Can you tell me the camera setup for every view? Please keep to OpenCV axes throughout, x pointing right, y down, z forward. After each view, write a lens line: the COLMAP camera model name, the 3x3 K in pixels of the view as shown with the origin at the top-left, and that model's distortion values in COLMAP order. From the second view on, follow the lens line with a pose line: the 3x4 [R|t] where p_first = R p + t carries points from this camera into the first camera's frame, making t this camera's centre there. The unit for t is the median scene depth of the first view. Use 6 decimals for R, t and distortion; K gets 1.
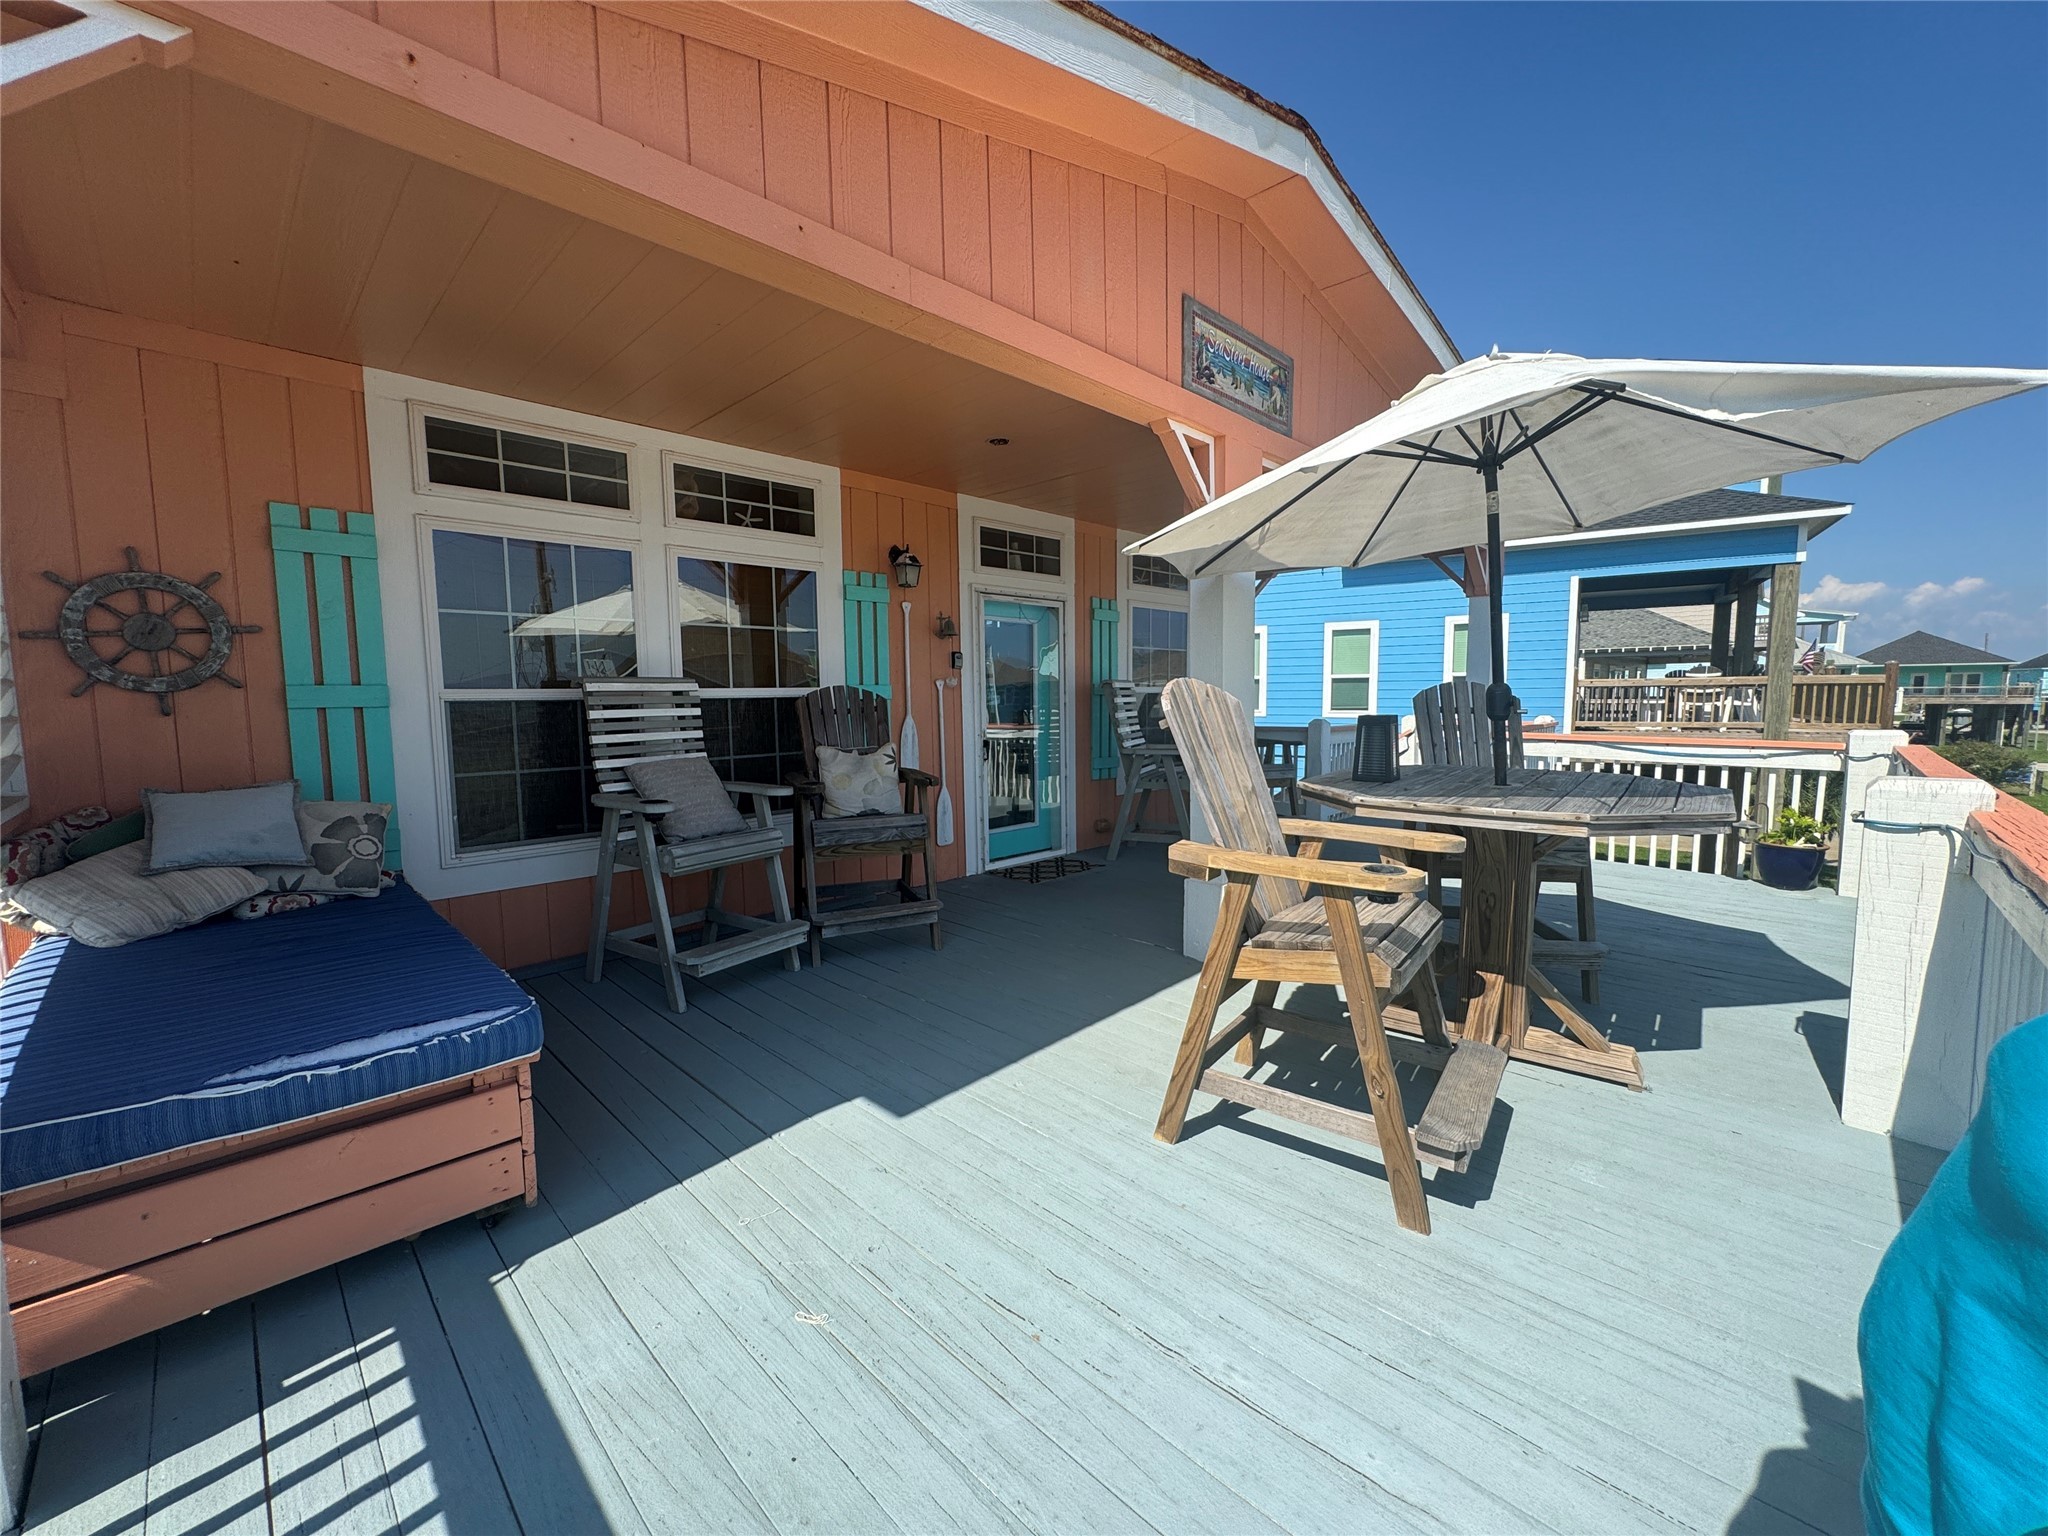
lens RADIAL K [[823.5, 0, 1025.0], [0, 823.5, 764.5], [0, 0, 1]] dist [-0.003916, 0.000499]
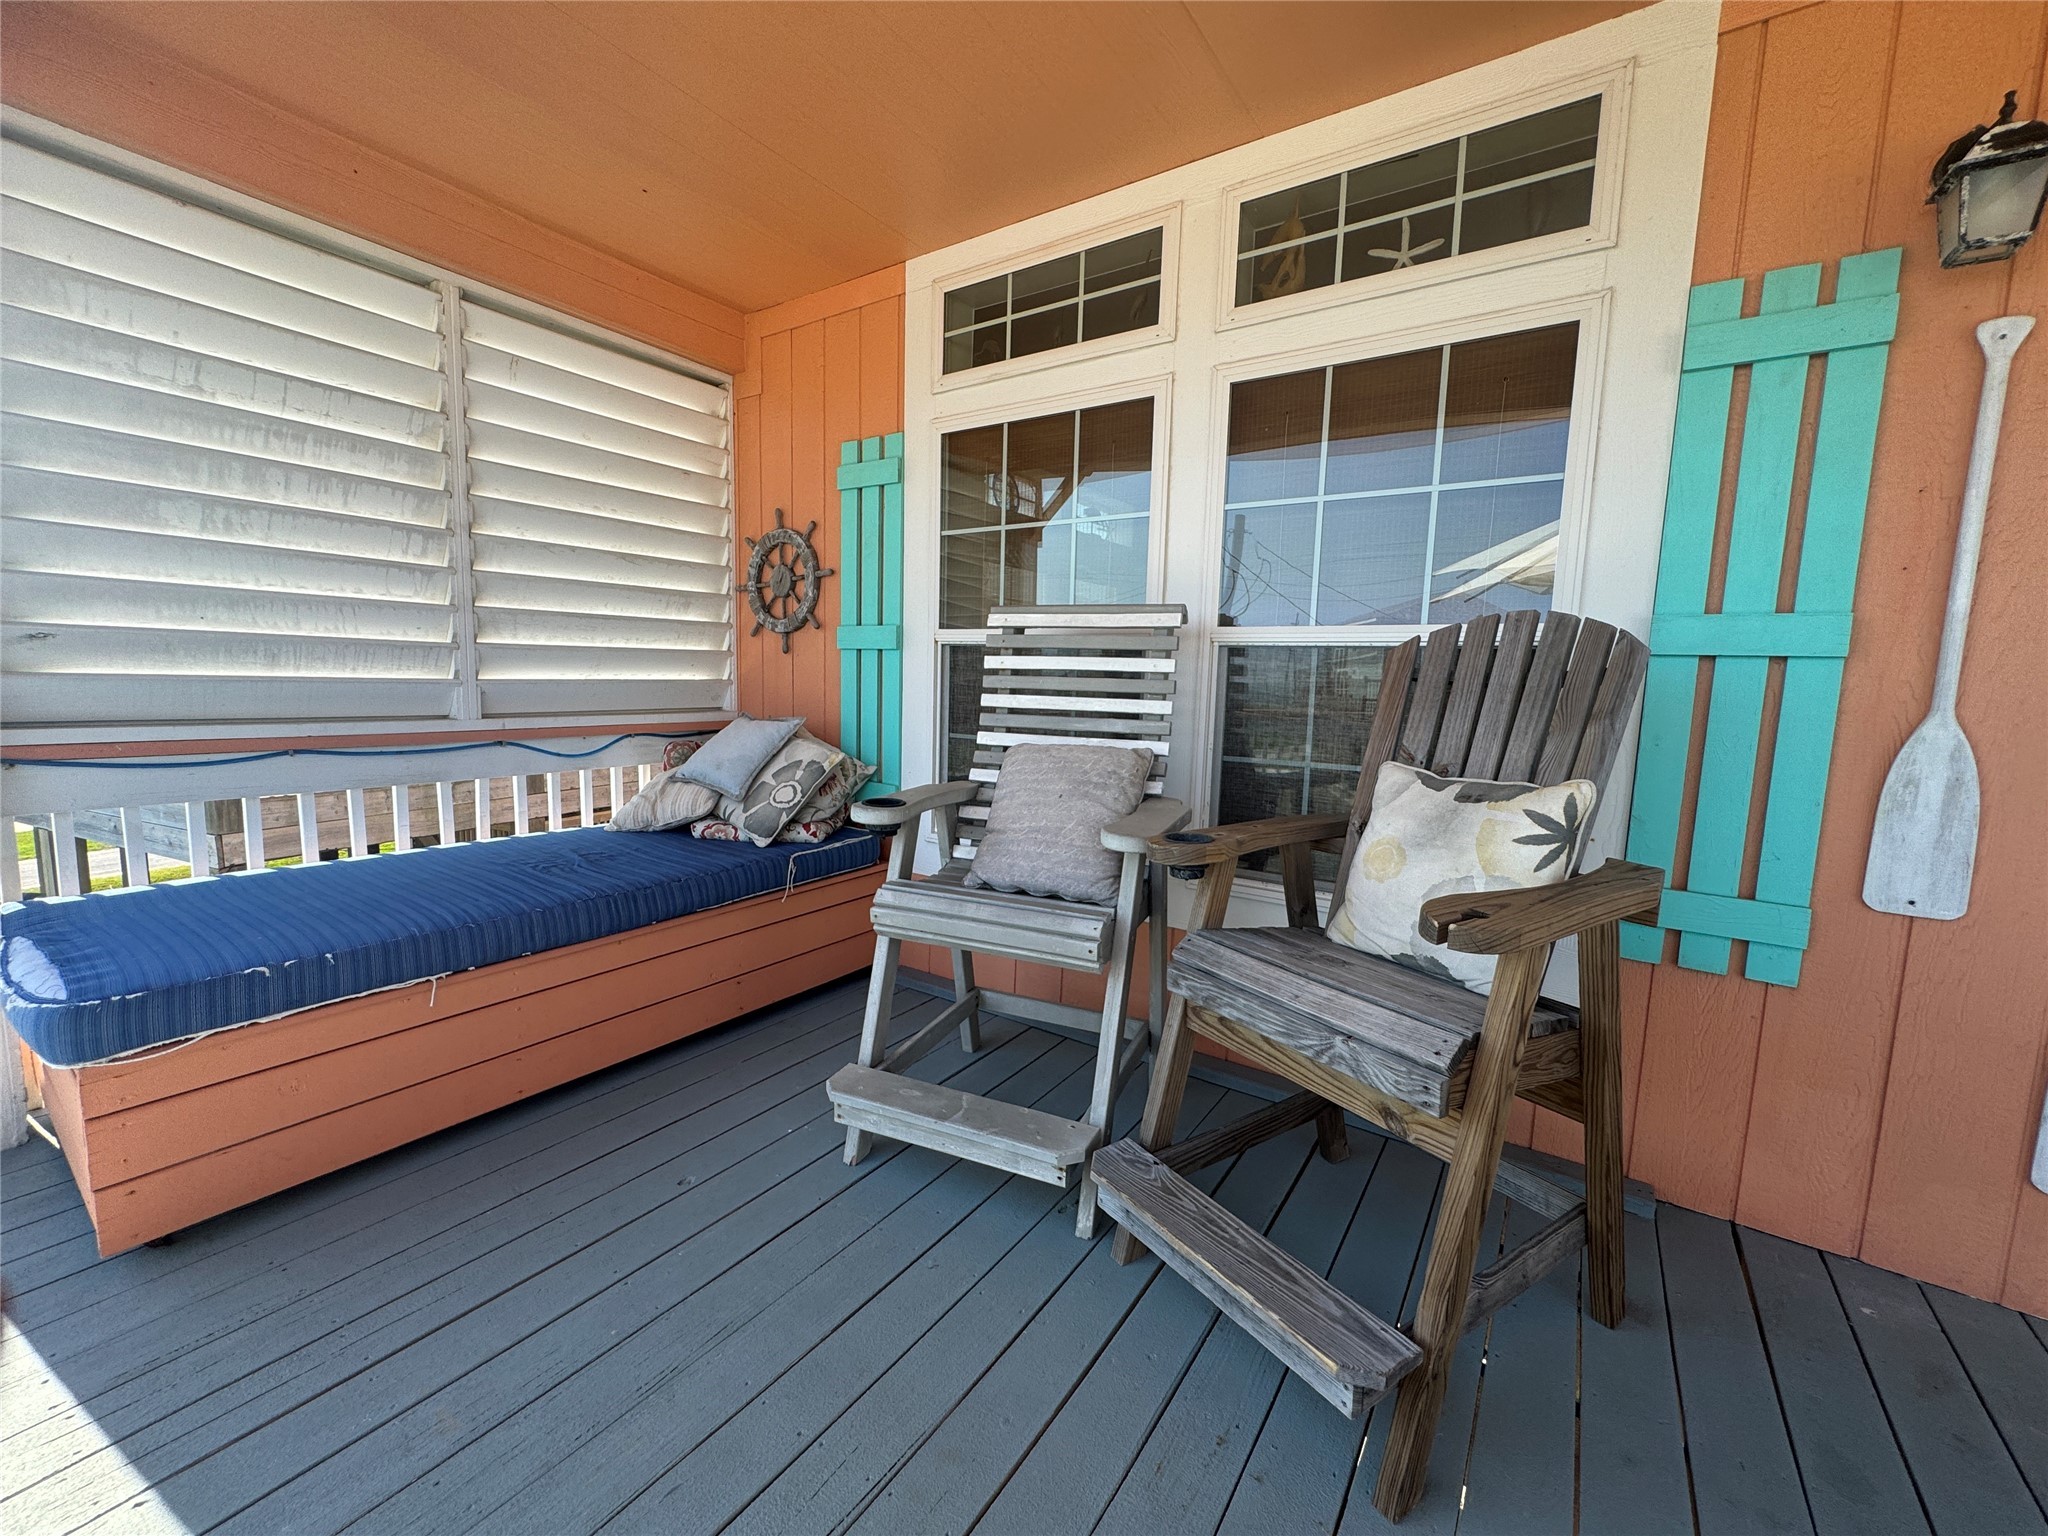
lens RADIAL K [[823.5, 0, 1025.5], [0, 823.5, 766.8], [0, 0, 1]] dist [-0.003916, 0.000499]
pose [[0.180090, 0.125154, -0.975656, 0.130311], [-0.113450, 0.987896, 0.105784, -0.049674], [0.977086, 0.091637, 0.192109, 0.892479]]
